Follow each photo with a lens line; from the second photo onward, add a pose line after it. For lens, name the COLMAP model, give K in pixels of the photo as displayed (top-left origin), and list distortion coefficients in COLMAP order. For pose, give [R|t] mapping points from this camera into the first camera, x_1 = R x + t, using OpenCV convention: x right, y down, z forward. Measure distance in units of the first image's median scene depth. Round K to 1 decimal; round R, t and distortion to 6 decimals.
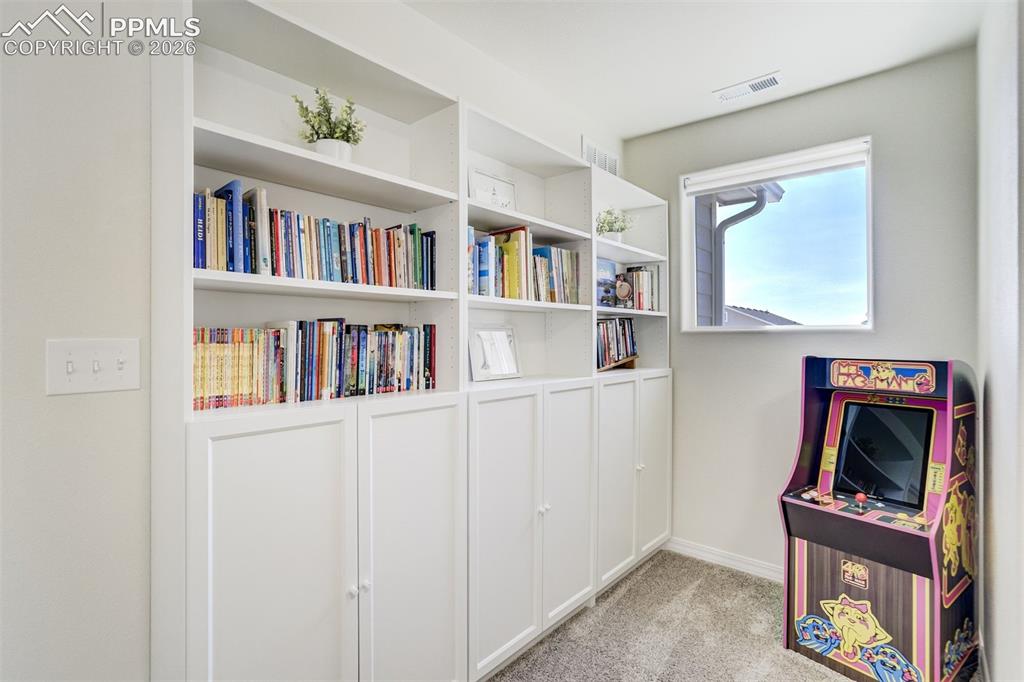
lens RADIAL K [[473.3, 0, 512.4], [0, 473.3, 334.0], [0, 0, 1]] dist [-0.018035, 0.000552]
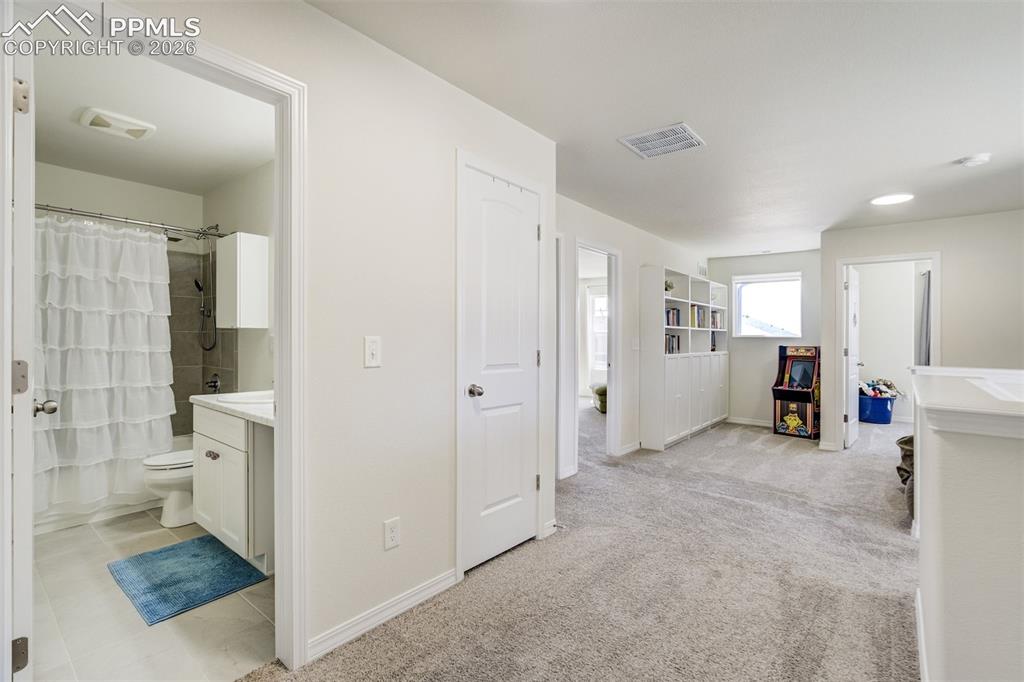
lens RADIAL K [[473.3, 0, 512.4], [0, 473.3, 334.0], [0, 0, 1]] dist [-0.018035, 0.000552]
pose [[0.999178, 0.006769, 0.039977, -1.420435], [-0.006710, 0.999976, -0.001613, -0.015592], [-0.039987, 0.001344, 0.999199, -2.288582]]
